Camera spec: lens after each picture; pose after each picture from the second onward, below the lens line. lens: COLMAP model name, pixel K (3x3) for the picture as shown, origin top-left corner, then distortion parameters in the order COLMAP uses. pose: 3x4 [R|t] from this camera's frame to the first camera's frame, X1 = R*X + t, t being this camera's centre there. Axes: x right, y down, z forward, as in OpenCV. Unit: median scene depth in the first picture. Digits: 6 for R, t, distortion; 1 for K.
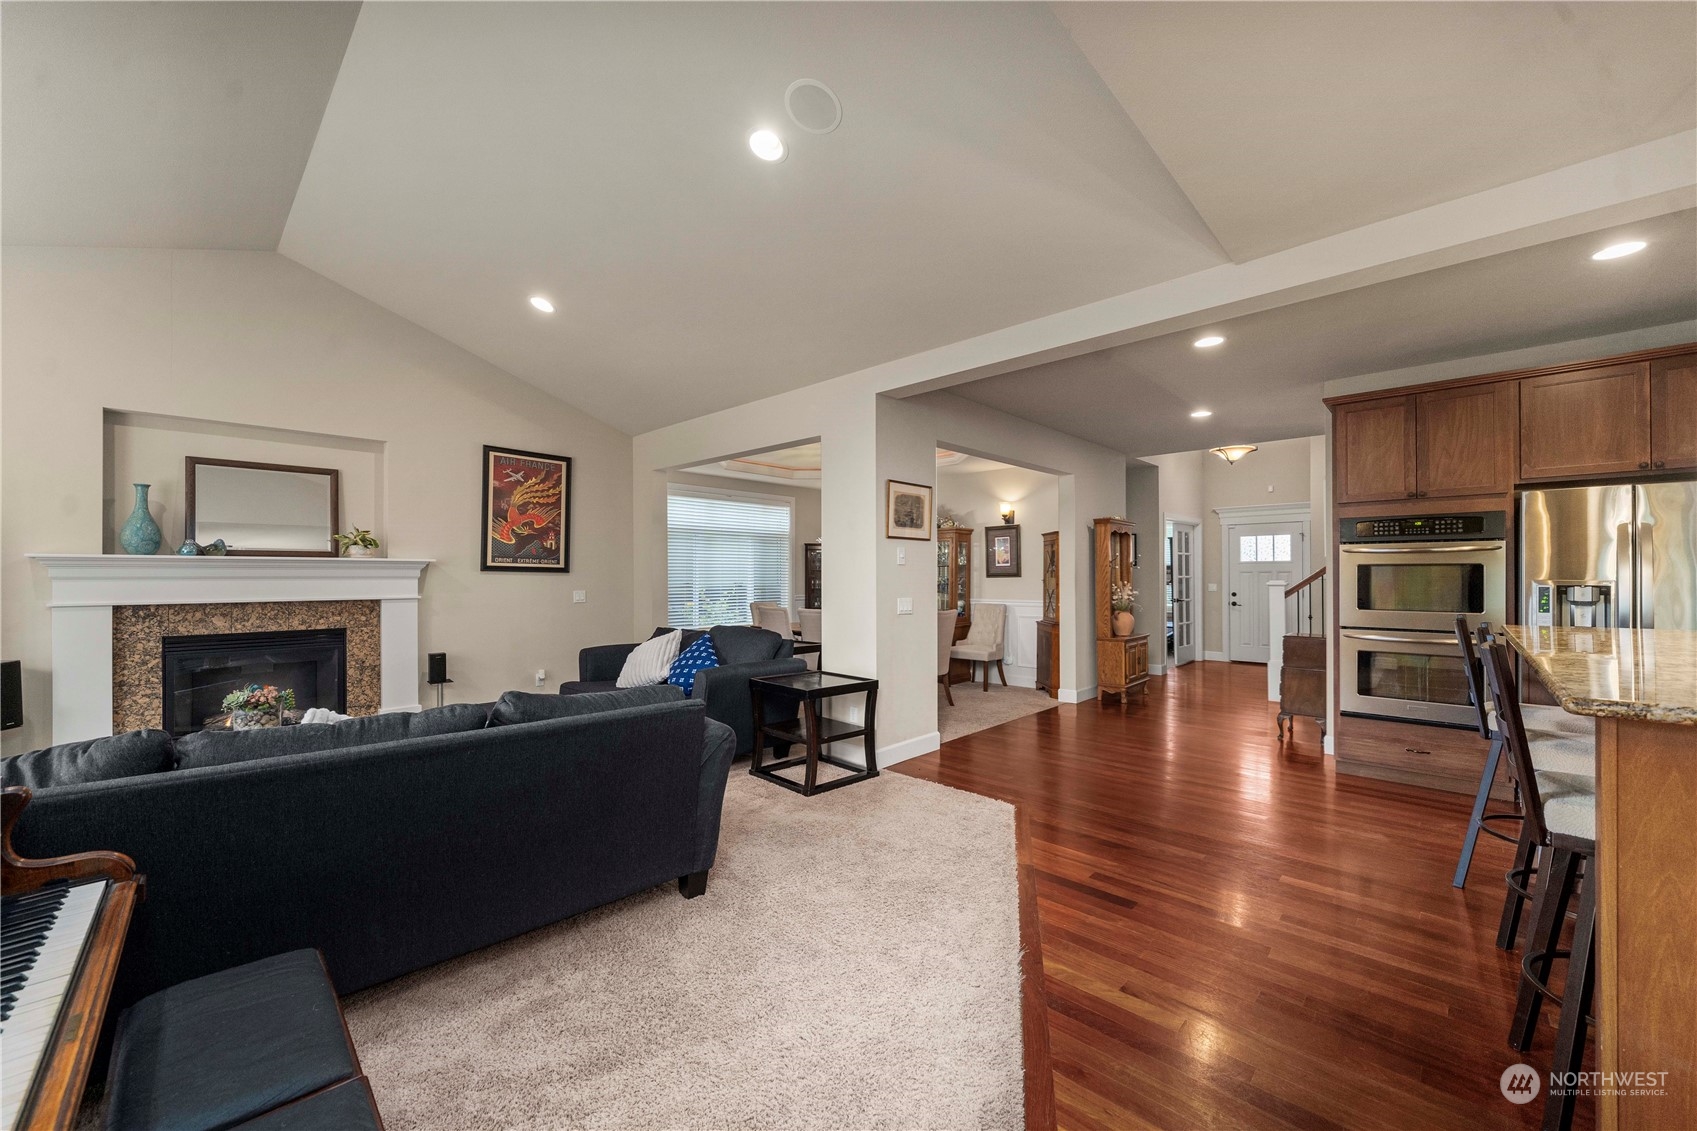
lens RADIAL K [[649.8, 0, 838.1], [0, 649.8, 574.6], [0, 0, 1]] dist [-0.002341, 0.000043]
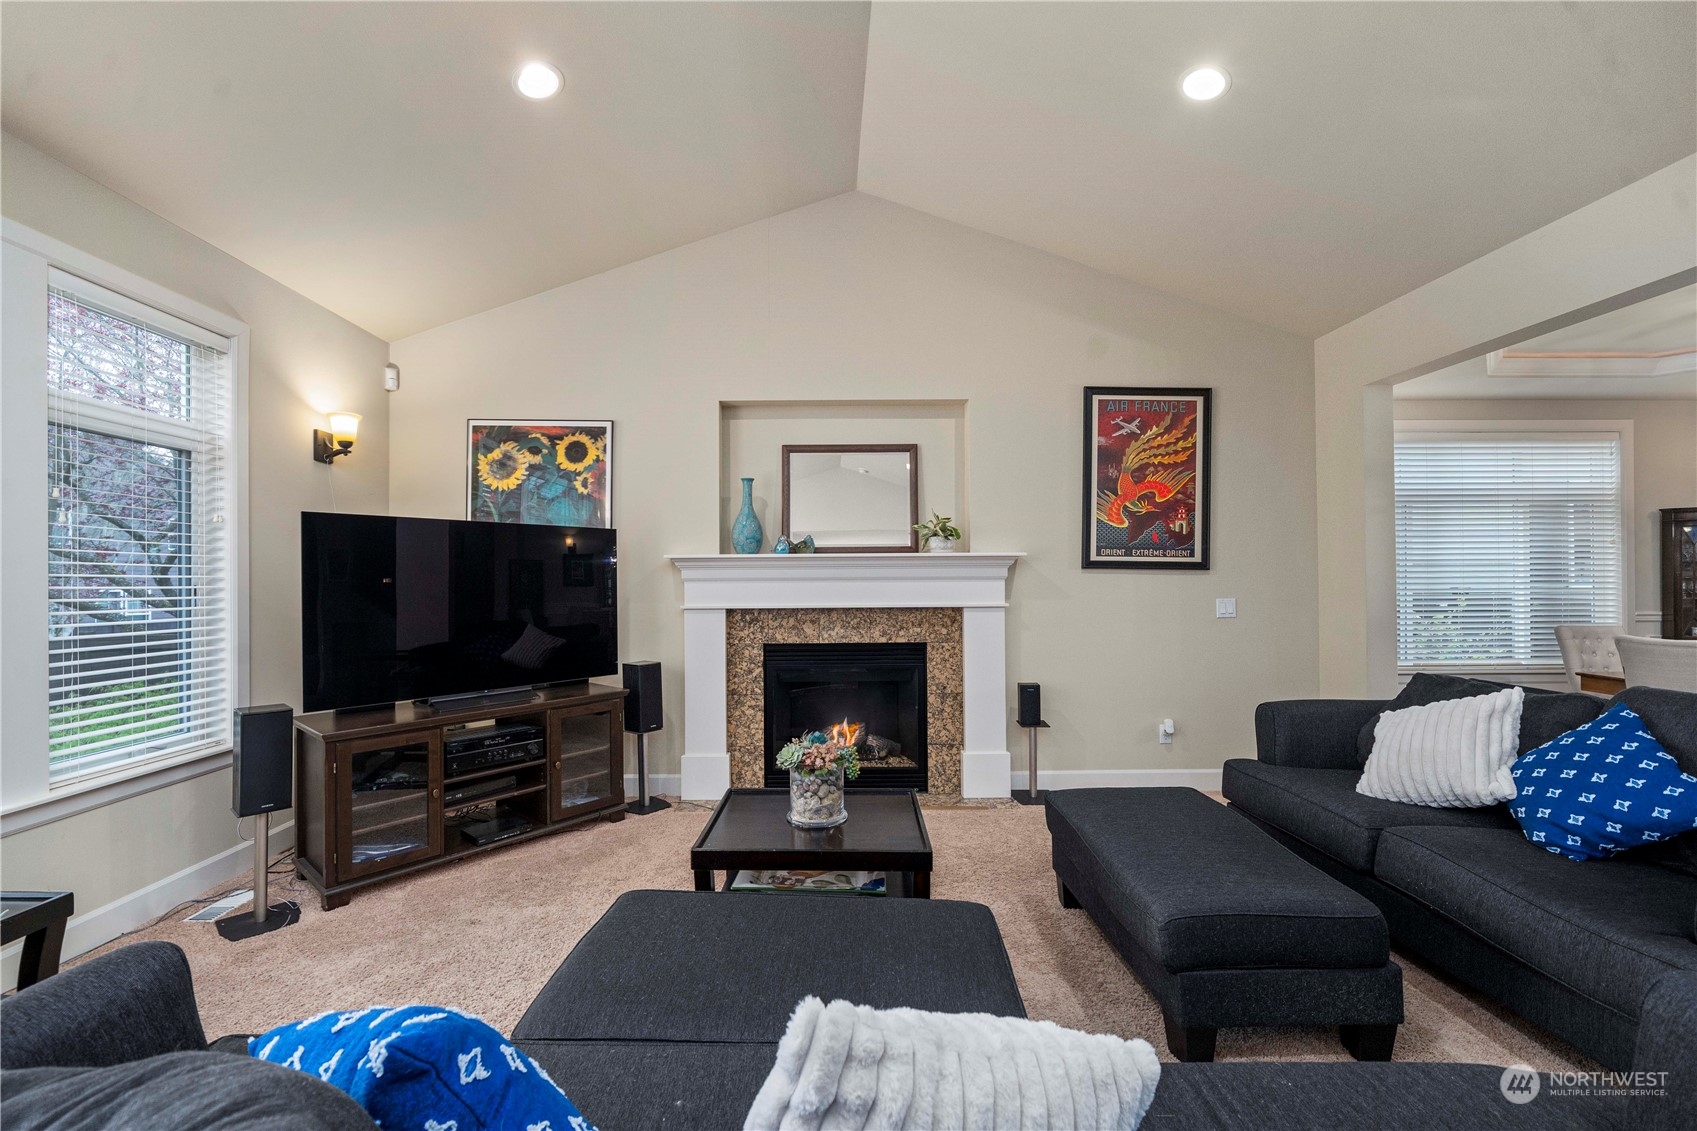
lens RADIAL K [[691.7, 0, 836.5], [0, 691.7, 578.0], [0, 0, 1]] dist [-0.001570, -0.000648]
pose [[0.707752, -0.007312, -0.706424, -0.212214], [0.006317, 0.999972, -0.004021, 0.005870], [0.706433, -0.001616, 0.707778, 0.288639]]
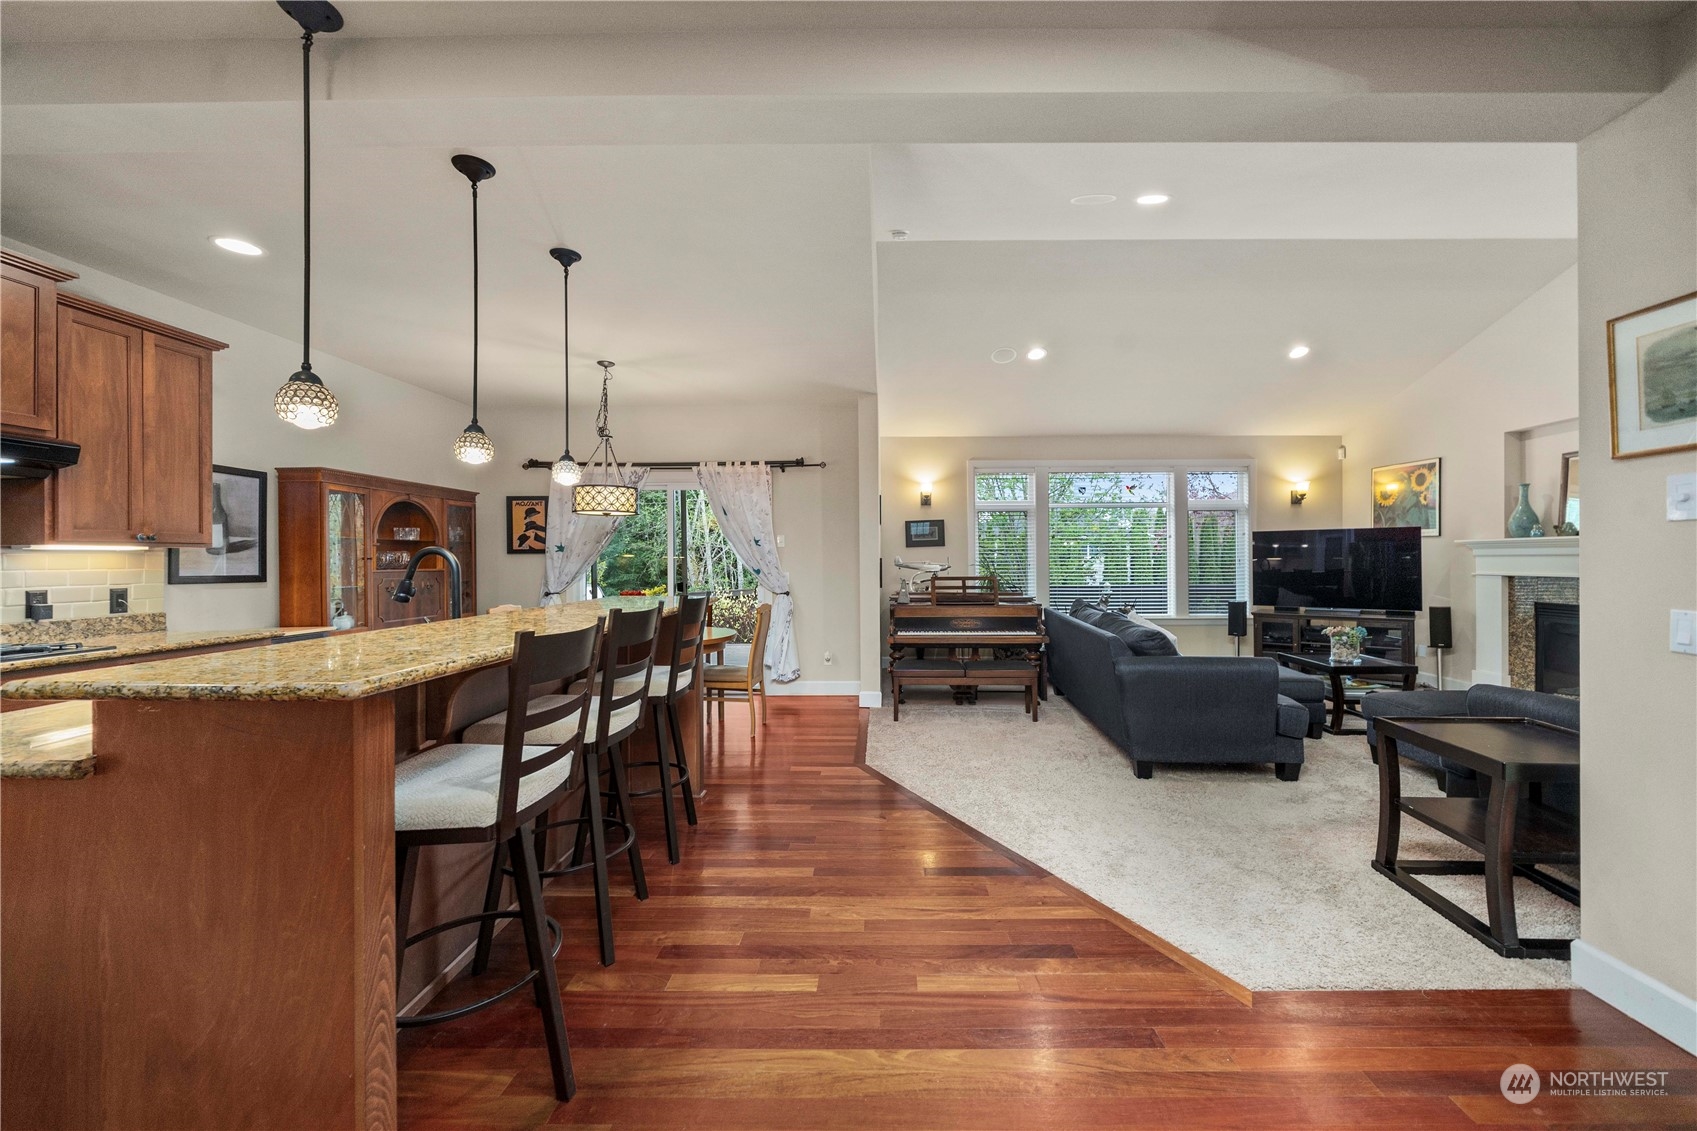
lens RADIAL K [[649.8, 0, 879.9], [0, 649.8, 555.4], [0, 0, 1]] dist [-0.002341, 0.000043]
pose [[-0.717005, -0.000093, -0.697068, 0.560208], [0.006477, 0.999956, -0.006796, 0.004022], [0.697038, -0.009388, -0.716972, 0.762620]]
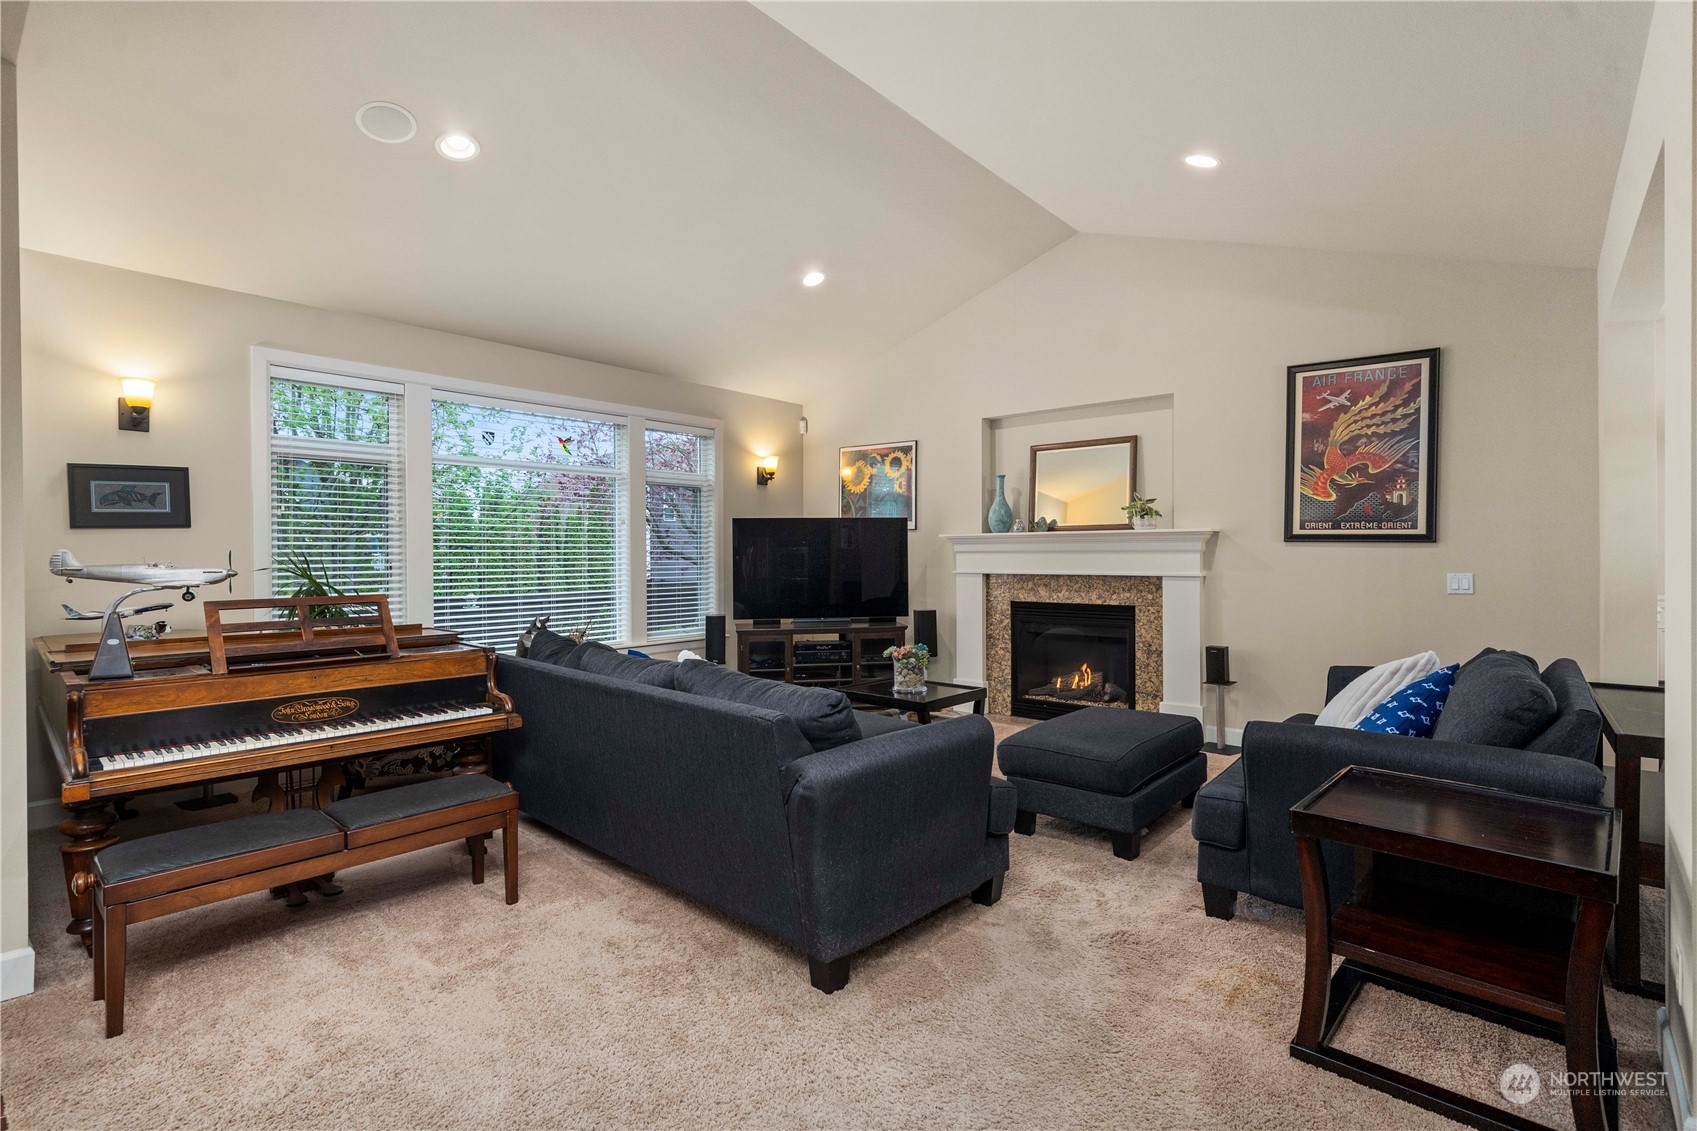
lens RADIAL K [[814.0, 0, 845.0], [0, 814.0, 555.6], [0, 0, 1]] dist [0.004925, 0.000477]
pose [[0.069175, 0.003663, -0.997598, 0.320702], [0.005743, 0.999975, 0.004070, 0.003289], [0.997588, -0.006010, 0.069153, 0.444828]]
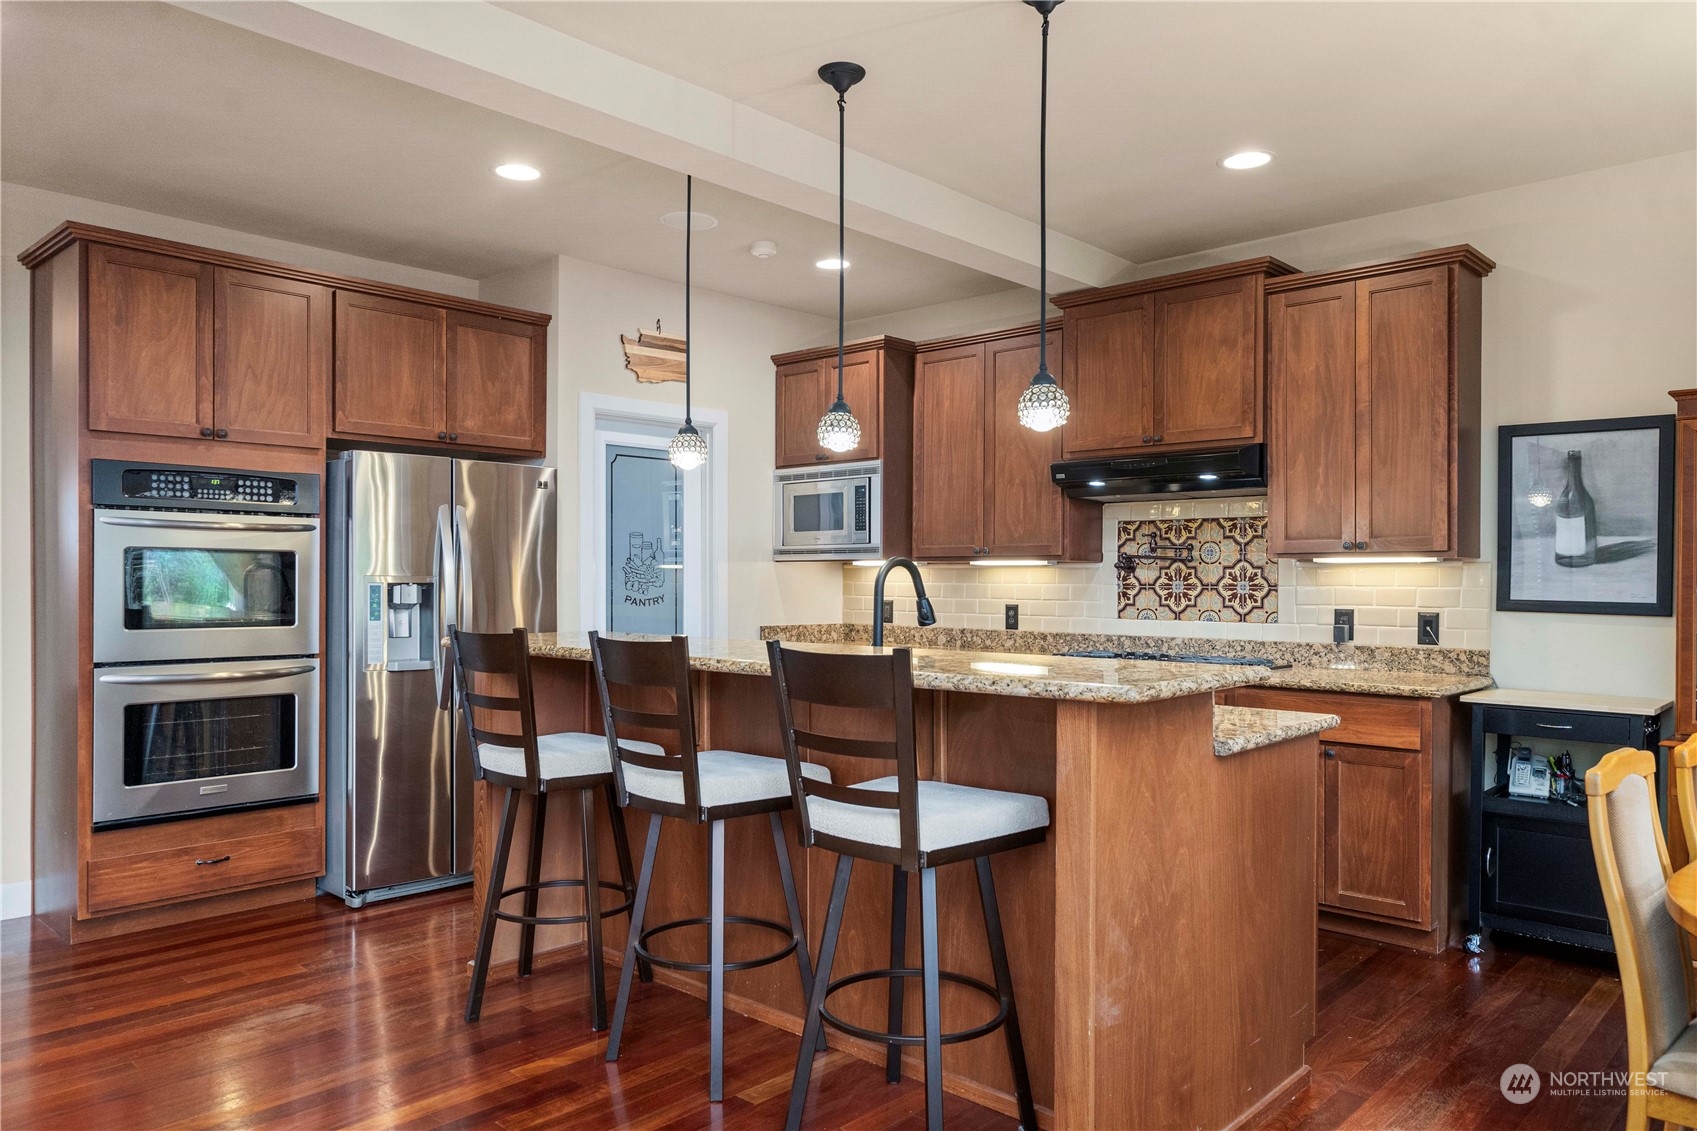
lens RADIAL K [[1152.5, 0, 842.1], [0, 1152.5, 588.2], [0, 0, 1]] dist [-0.006912, -0.001103]
pose [[-0.020873, -0.008841, 0.999743, -0.122940], [-0.006489, 0.999941, 0.008707, 0.004470], [-0.999761, -0.006305, -0.020929, 0.295467]]
